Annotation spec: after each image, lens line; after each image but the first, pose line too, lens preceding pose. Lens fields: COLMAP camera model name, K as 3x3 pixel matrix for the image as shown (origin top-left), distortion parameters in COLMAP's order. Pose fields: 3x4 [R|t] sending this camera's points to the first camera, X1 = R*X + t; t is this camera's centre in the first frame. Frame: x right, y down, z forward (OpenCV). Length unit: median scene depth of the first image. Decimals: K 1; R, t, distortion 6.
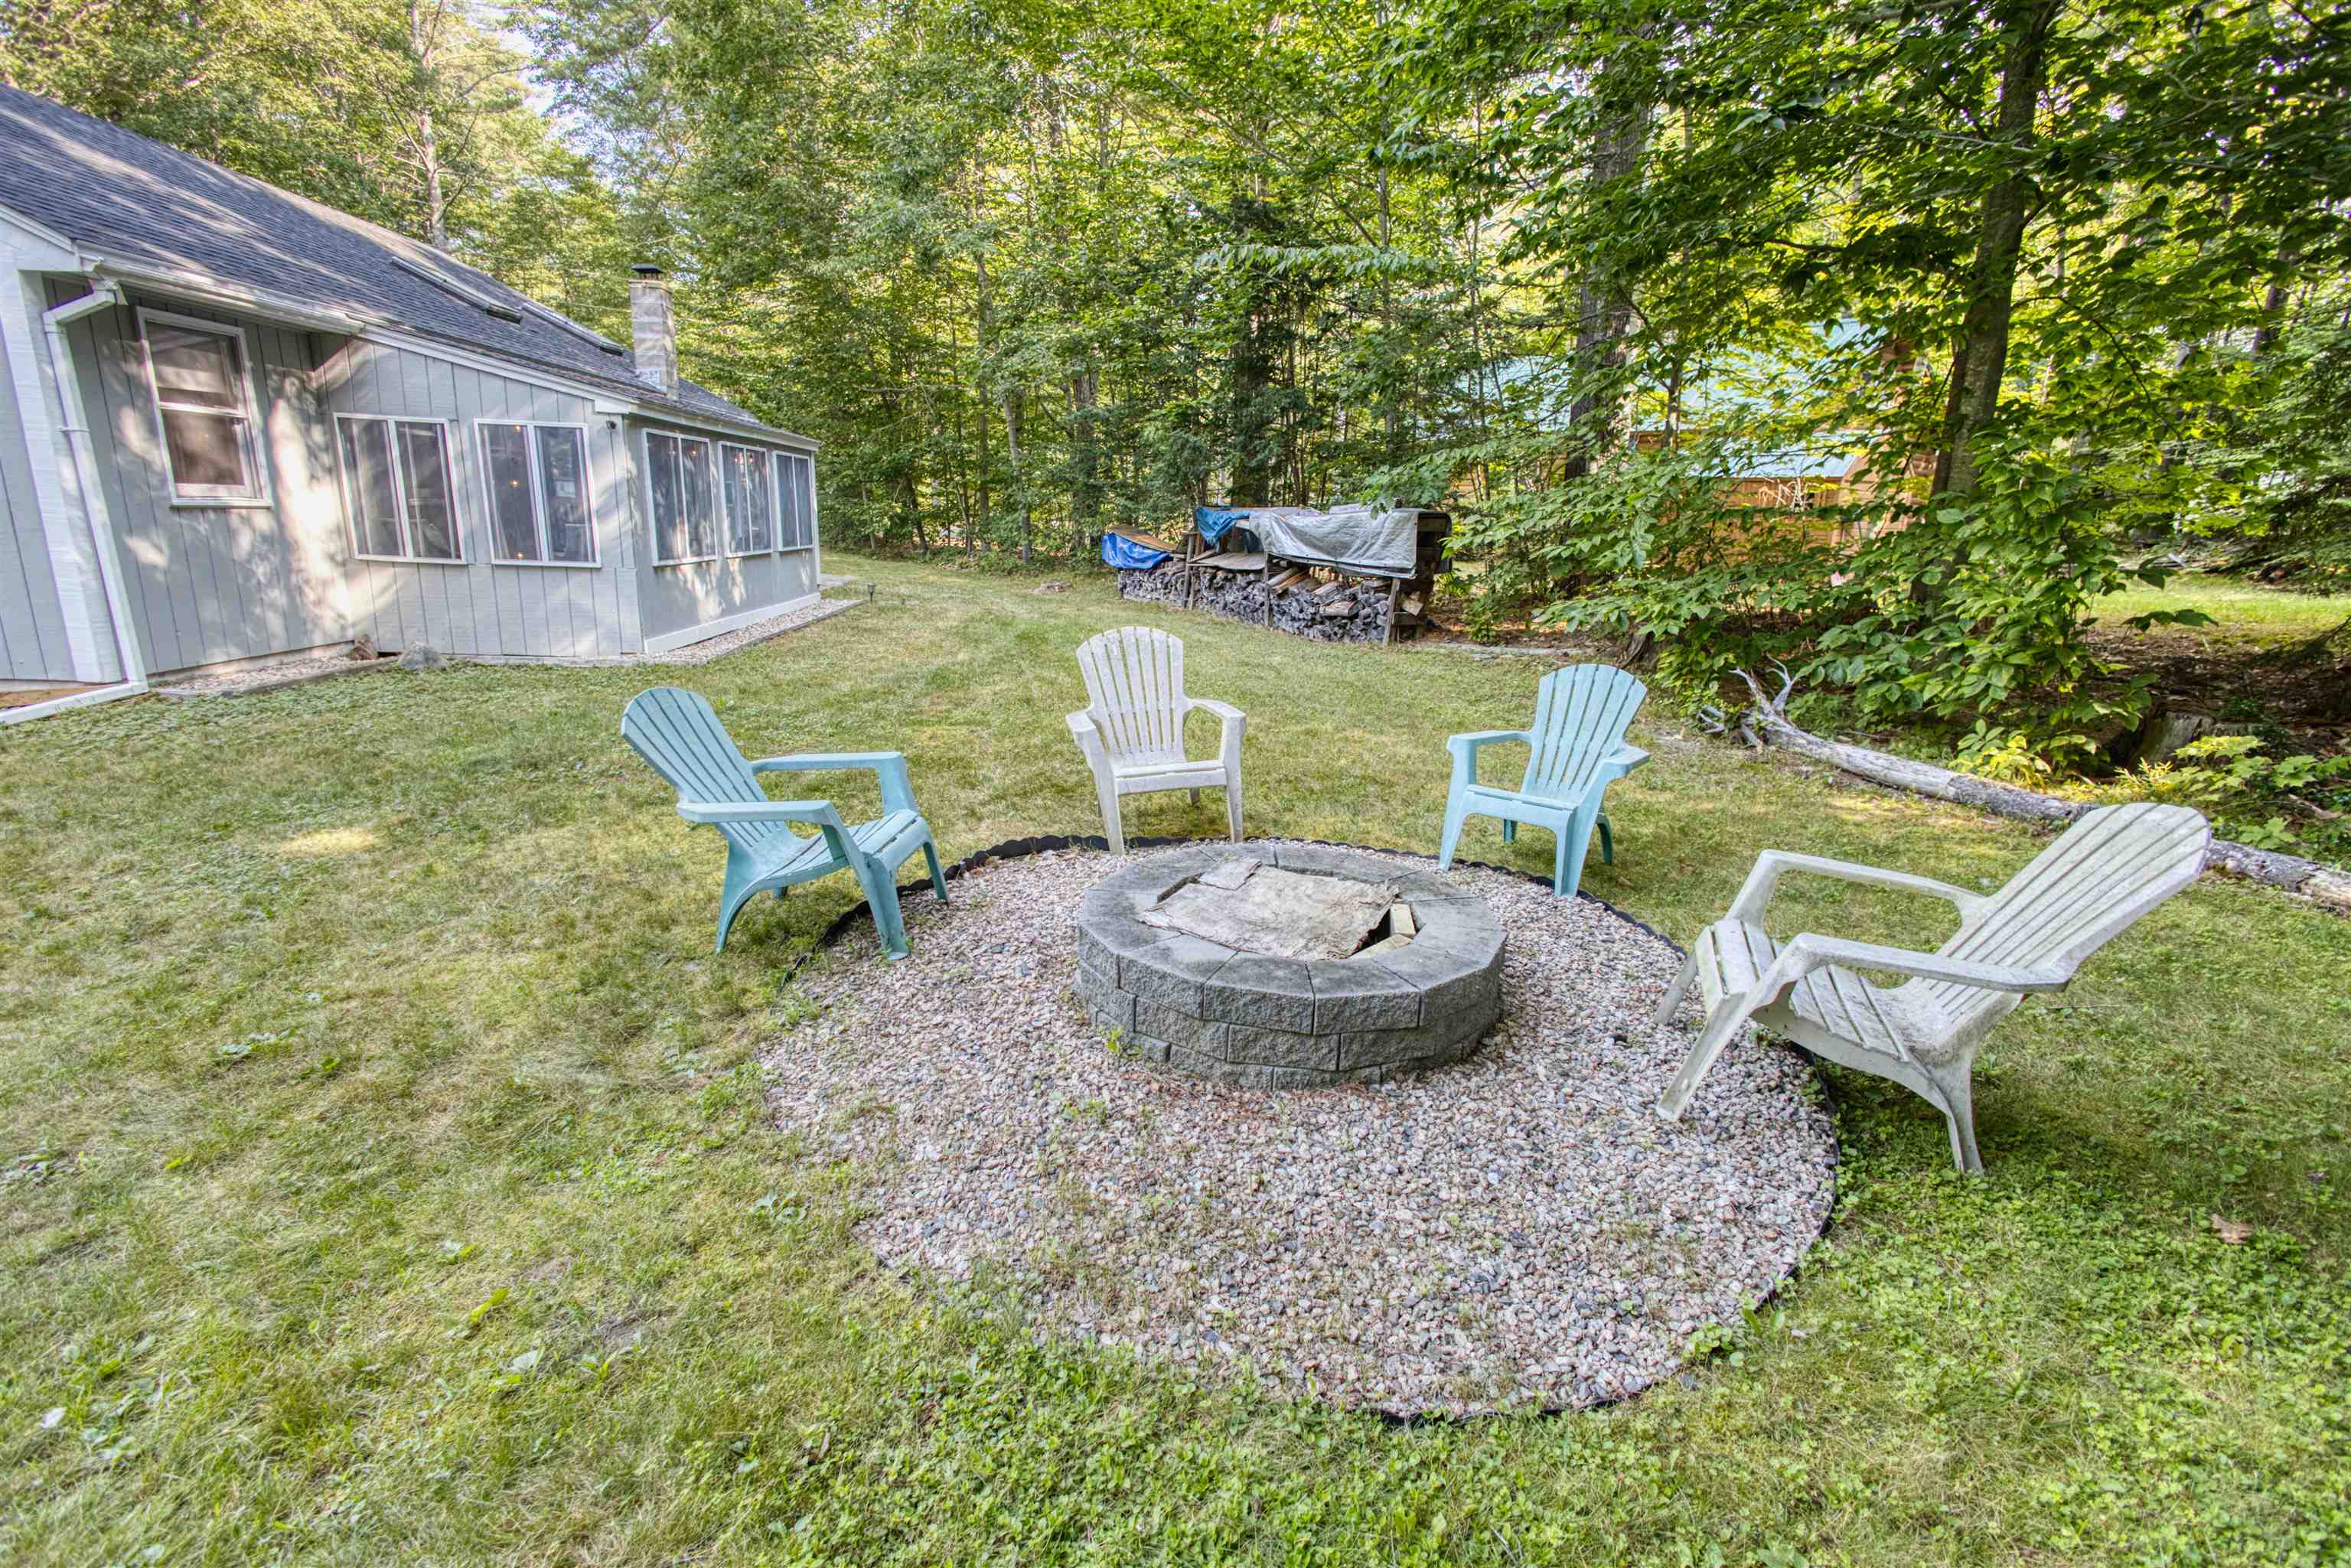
lens RADIAL K [[1101.5, 0, 1175.5], [0, 1101.5, 784.0], [0, 0, 1]] dist [0.003644, 0.001110]
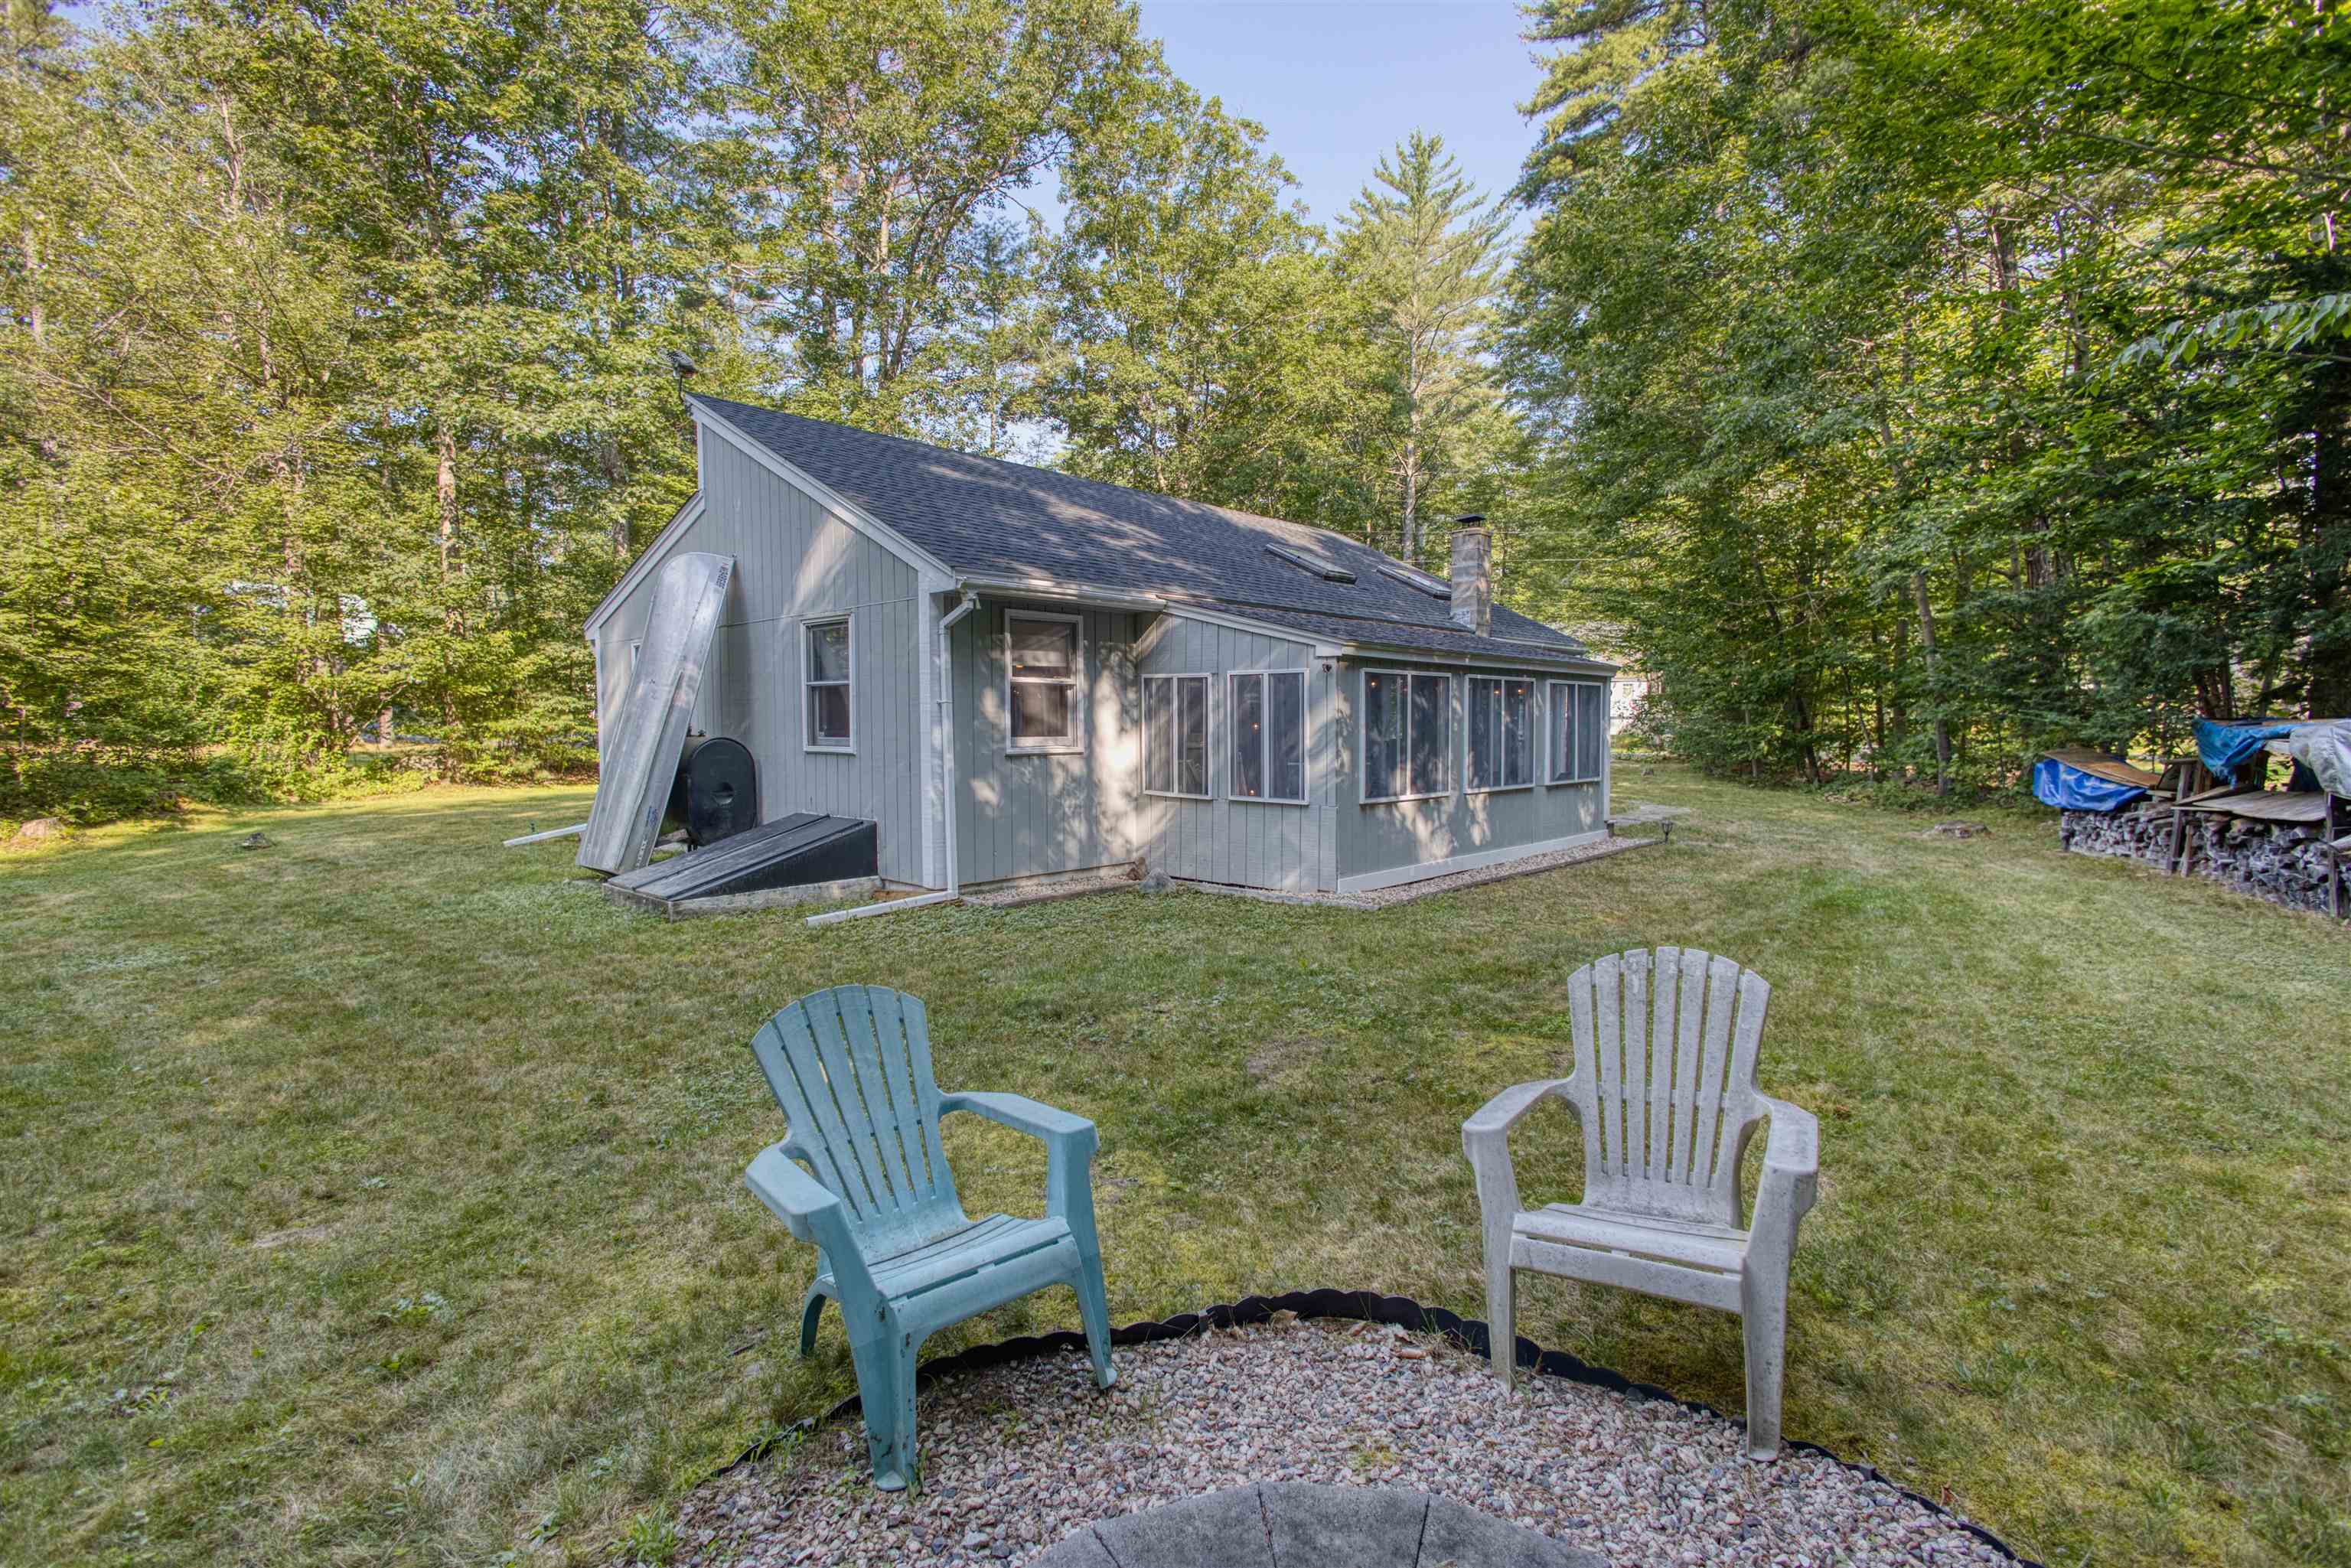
lens RADIAL K [[1088.0, 0, 1175.5], [0, 1088.0, 784.0], [0, 0, 1]] dist [0.001681, -0.000094]
pose [[0.688997, 0.006655, -0.724734, 0.114664], [-0.148923, 0.979920, -0.132582, -0.065788], [0.709299, 0.199278, 0.676153, 0.239886]]
